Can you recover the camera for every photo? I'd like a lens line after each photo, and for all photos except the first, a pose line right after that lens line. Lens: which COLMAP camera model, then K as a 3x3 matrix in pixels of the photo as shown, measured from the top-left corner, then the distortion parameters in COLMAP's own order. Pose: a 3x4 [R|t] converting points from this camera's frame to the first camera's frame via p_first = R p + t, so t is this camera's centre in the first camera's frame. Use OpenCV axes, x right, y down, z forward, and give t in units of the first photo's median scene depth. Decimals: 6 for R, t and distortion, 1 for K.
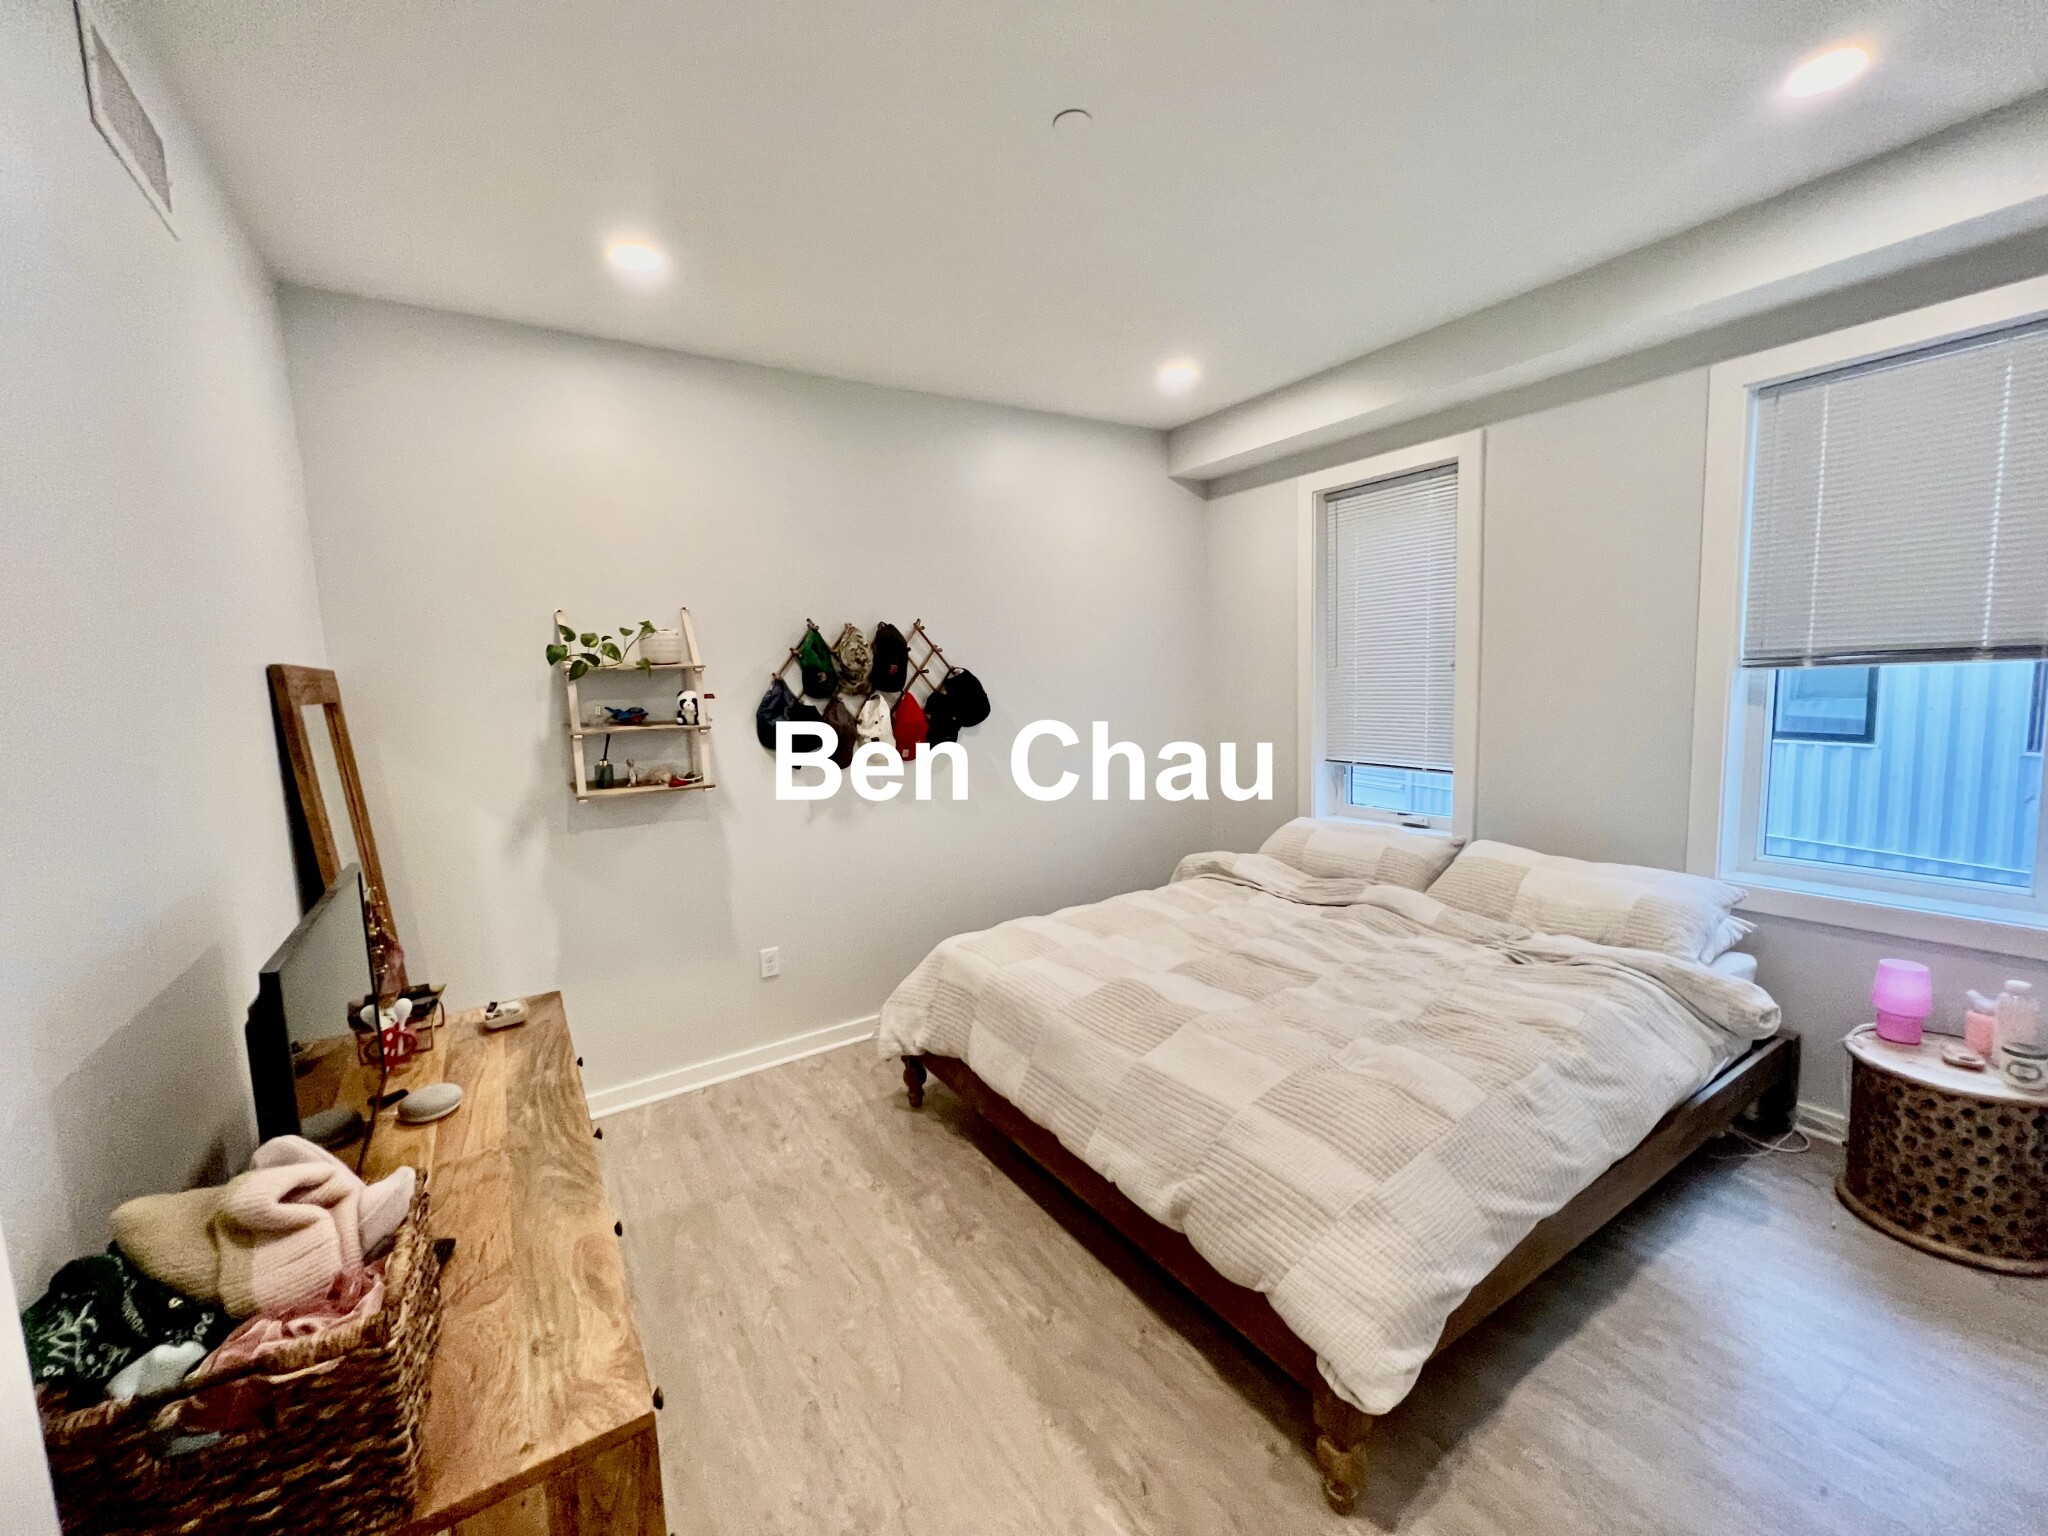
lens RADIAL K [[821.0, 0, 1022.7], [0, 821.0, 765.7], [0, 0, 1]] dist [0.000384, -0.000688]
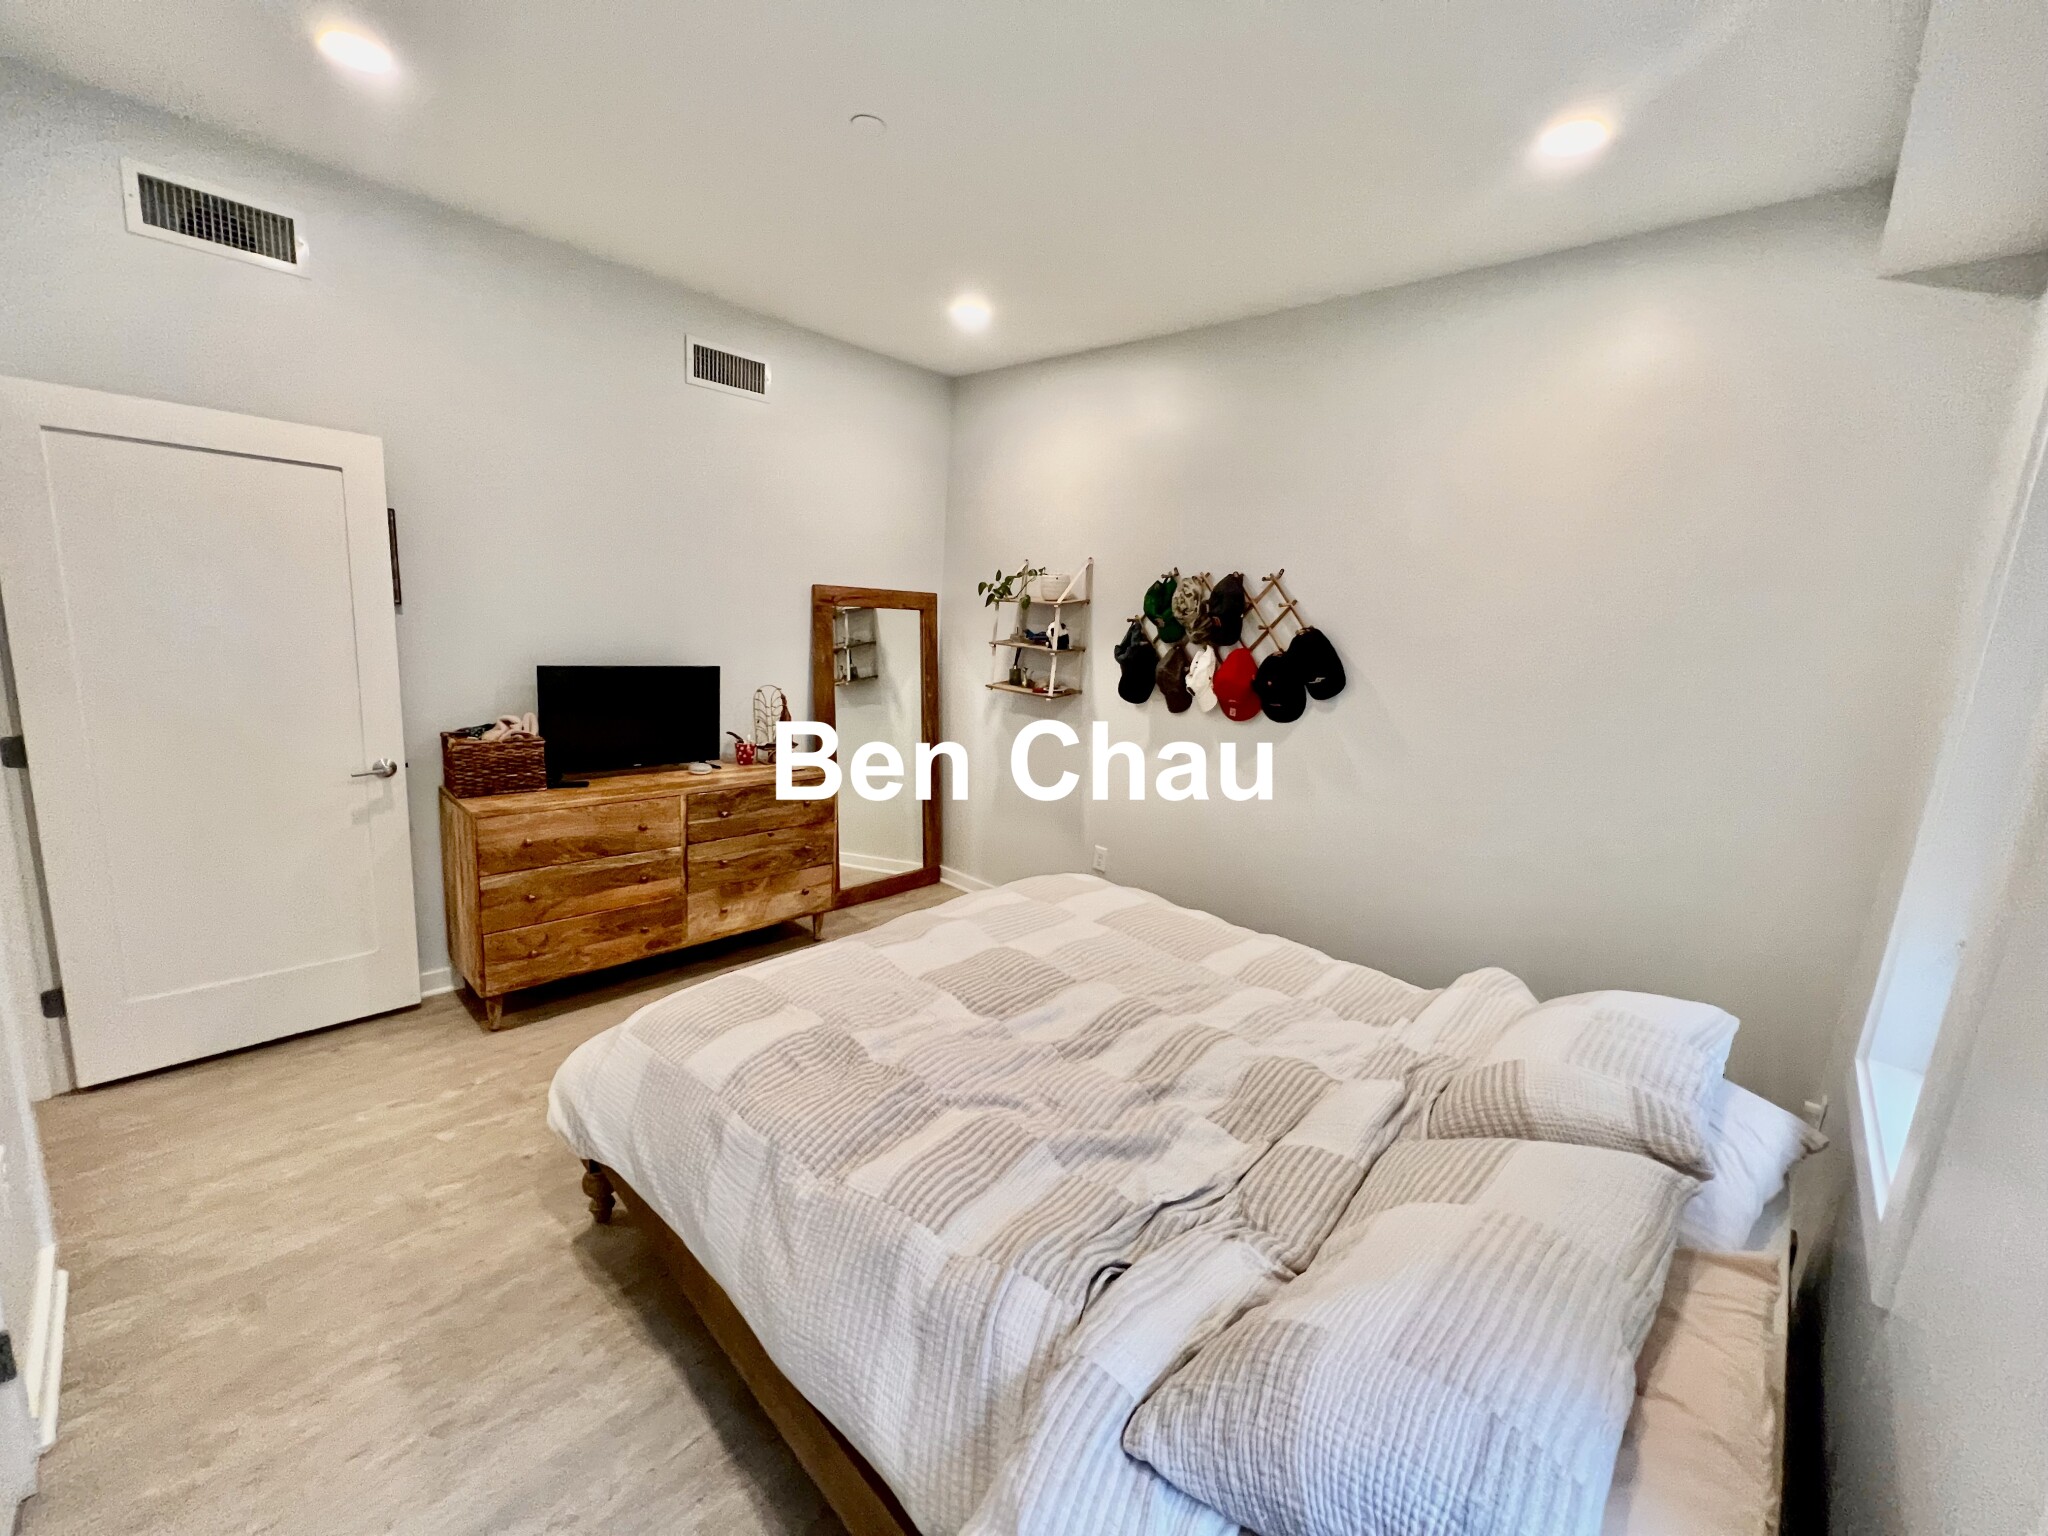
lens RADIAL K [[821.0, 0, 1017.8], [0, 821.0, 767.9], [0, 0, 1]] dist [0.000384, -0.000688]
pose [[0.221905, 0.240356, -0.944980, 0.799689], [-0.179521, 0.962646, 0.202693, -0.112664], [0.958400, 0.124665, 0.256765, 0.584007]]
